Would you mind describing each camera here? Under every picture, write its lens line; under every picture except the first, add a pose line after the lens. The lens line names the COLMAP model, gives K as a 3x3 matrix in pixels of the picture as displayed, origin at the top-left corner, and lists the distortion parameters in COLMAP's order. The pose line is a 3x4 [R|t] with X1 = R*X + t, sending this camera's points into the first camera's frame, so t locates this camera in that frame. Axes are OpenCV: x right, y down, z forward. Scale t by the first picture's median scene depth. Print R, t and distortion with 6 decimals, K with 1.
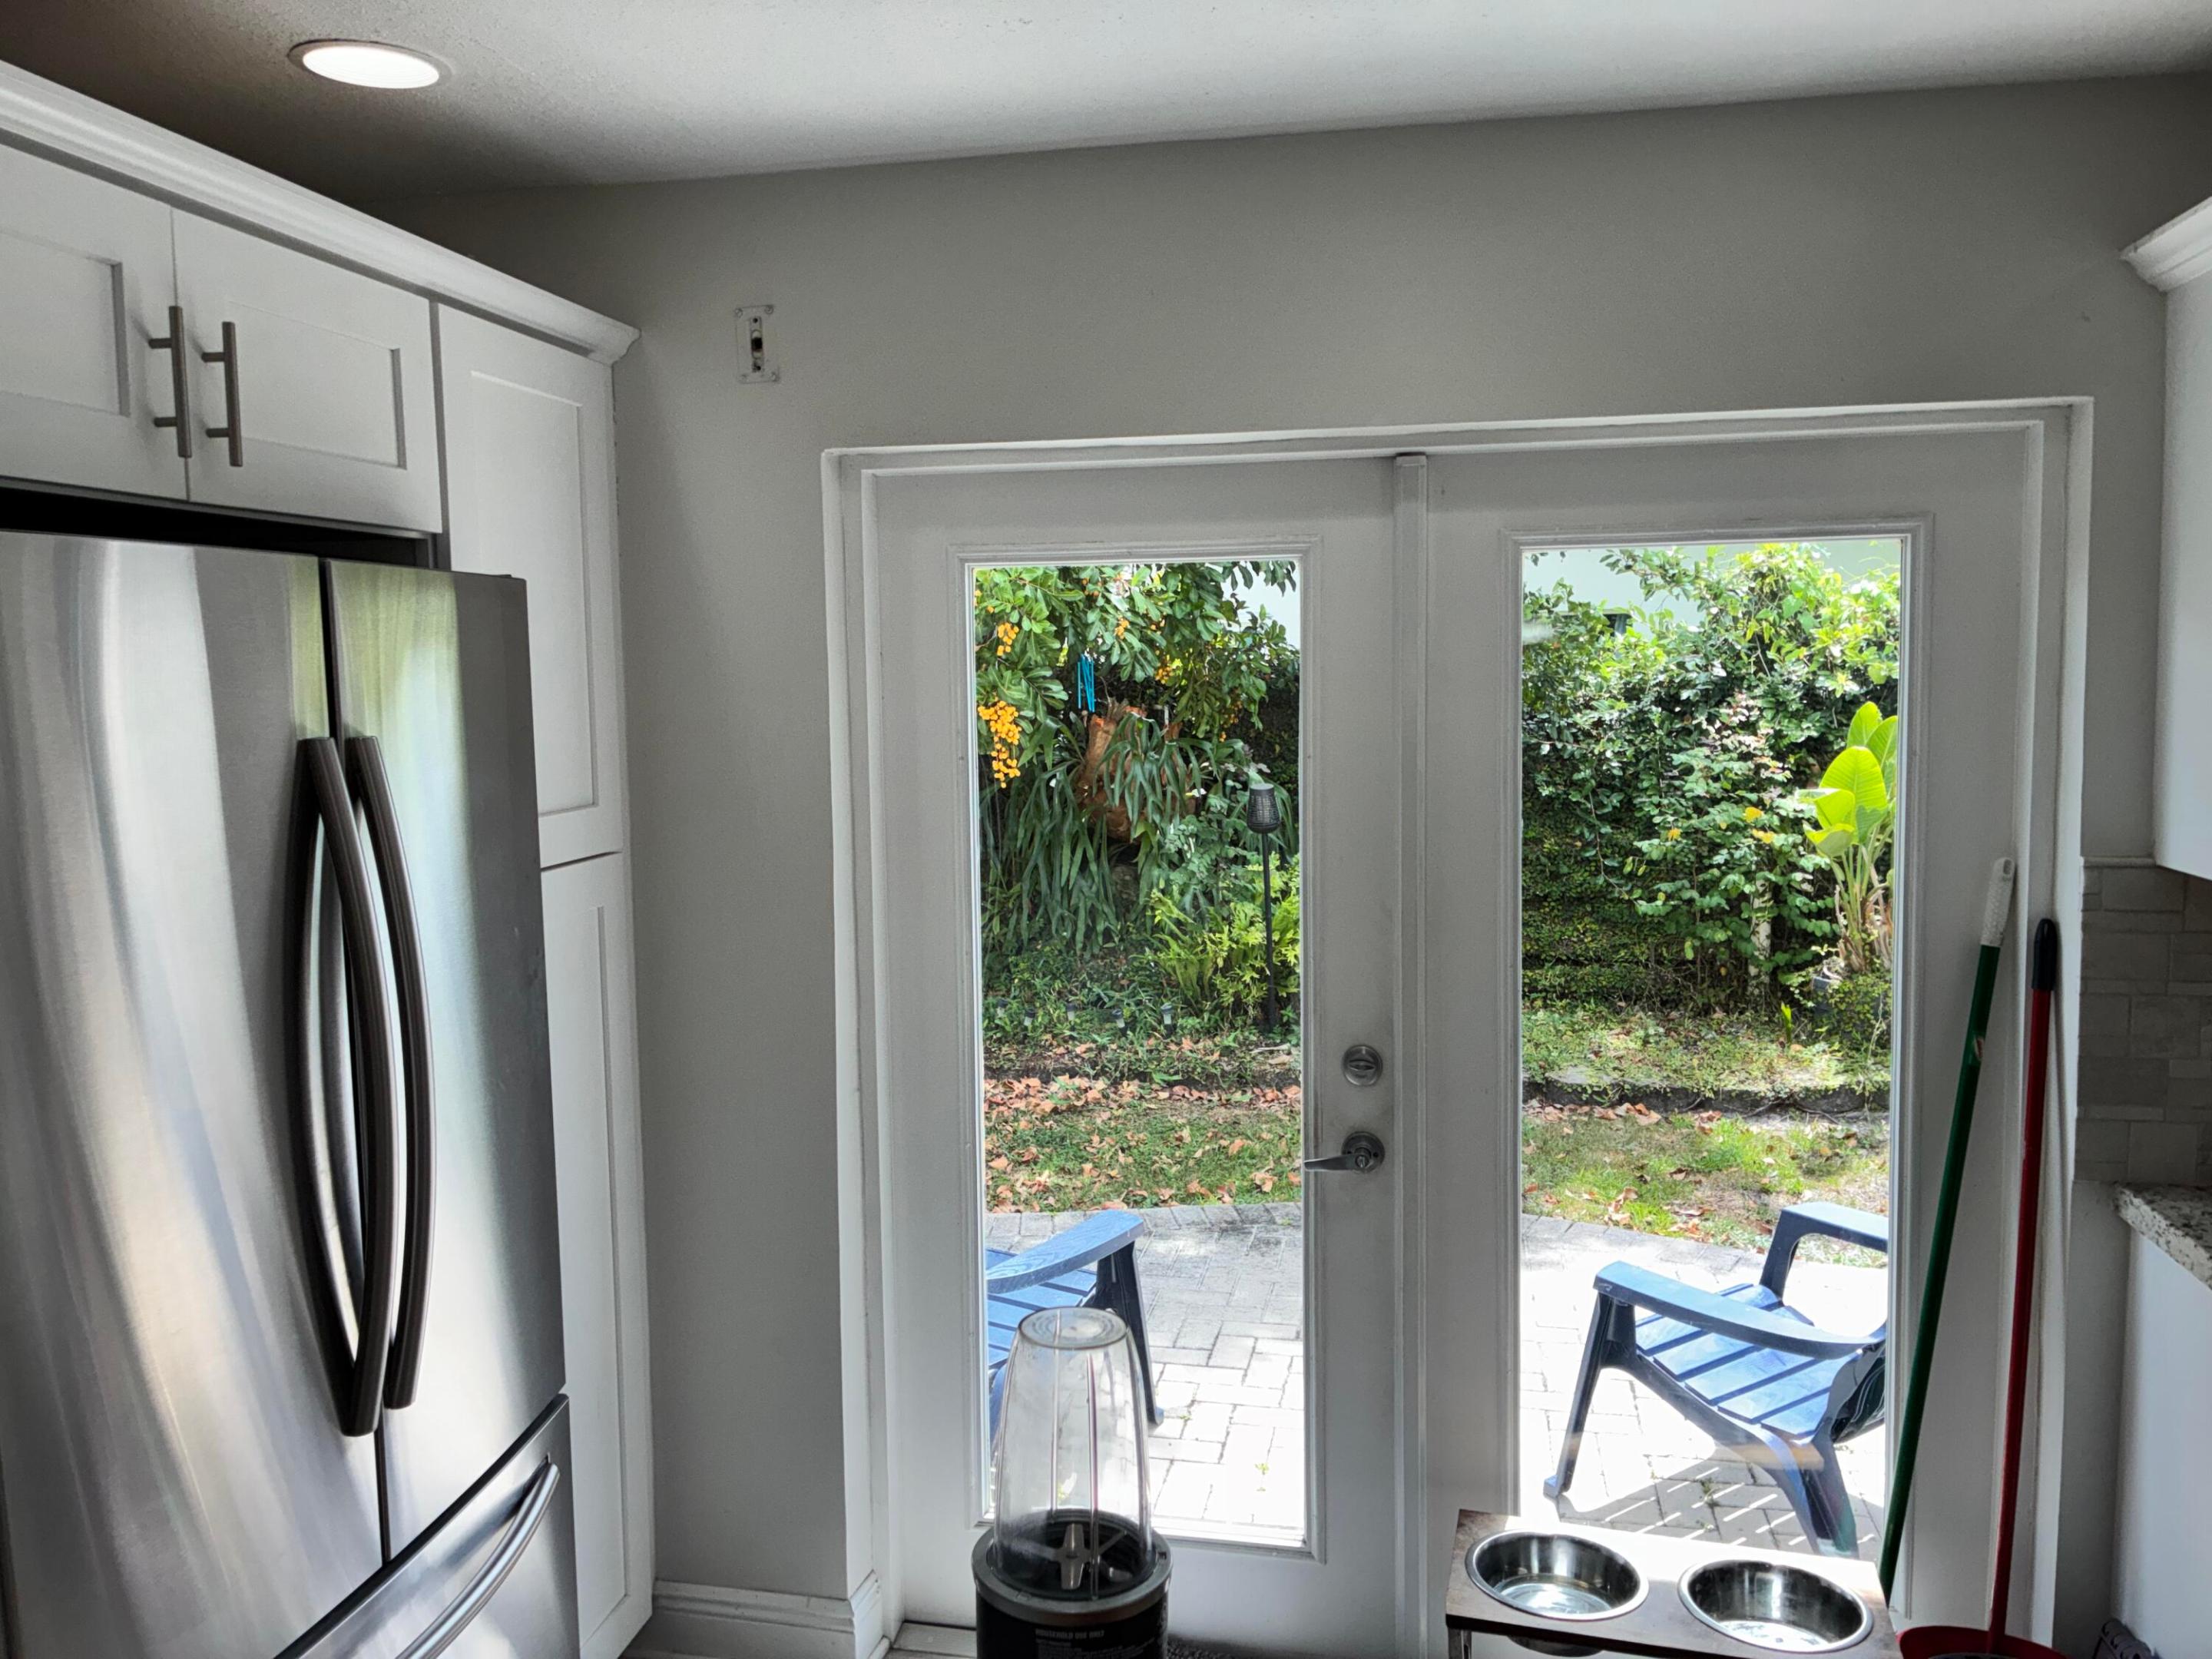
lens RADIAL K [[1634.7, 0, 1100.1], [0, 1634.7, 804.2], [0, 0, 1]] dist [0.202984, -0.365973]
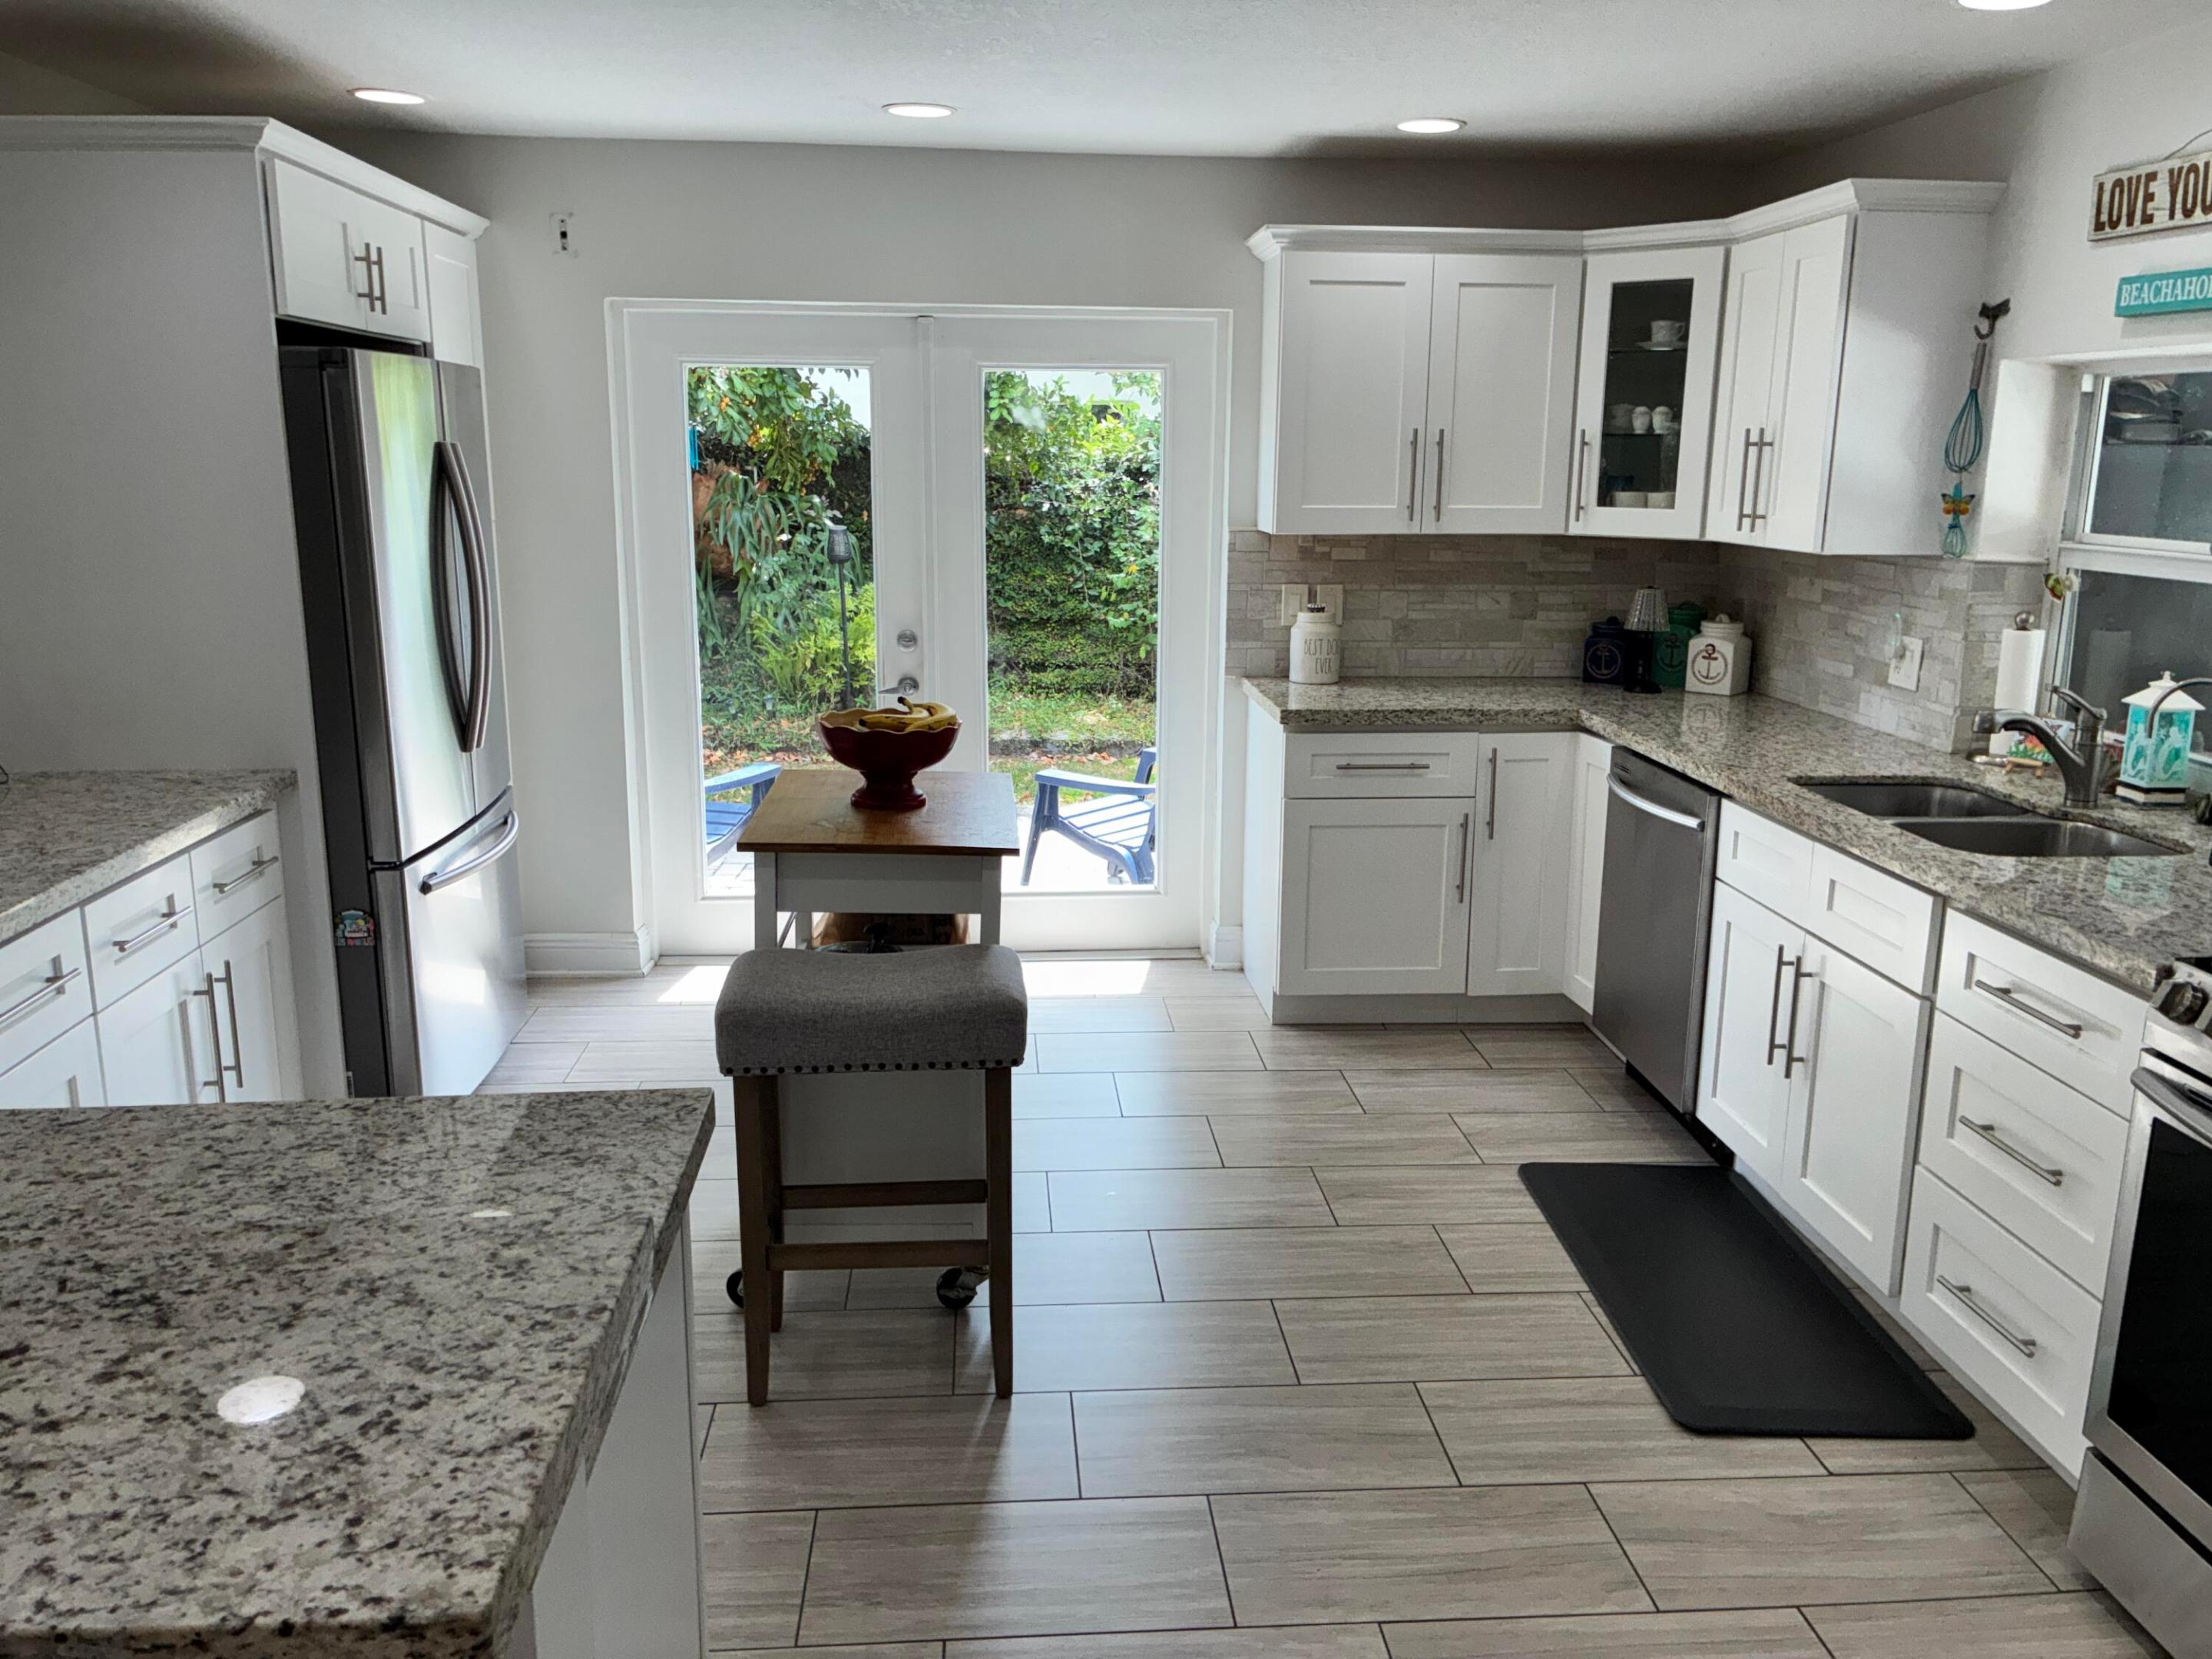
lens RADIAL K [[1673.3, 0, 1112.3], [0, 1673.3, 821.4], [0, 0, 1]] dist [0.062112, -0.087285]
pose [[0.963029, -0.035880, 0.266997, -0.053538], [-0.000183, 0.991004, 0.133833, 0.038976], [-0.269397, -0.128934, 0.954359, -0.356081]]
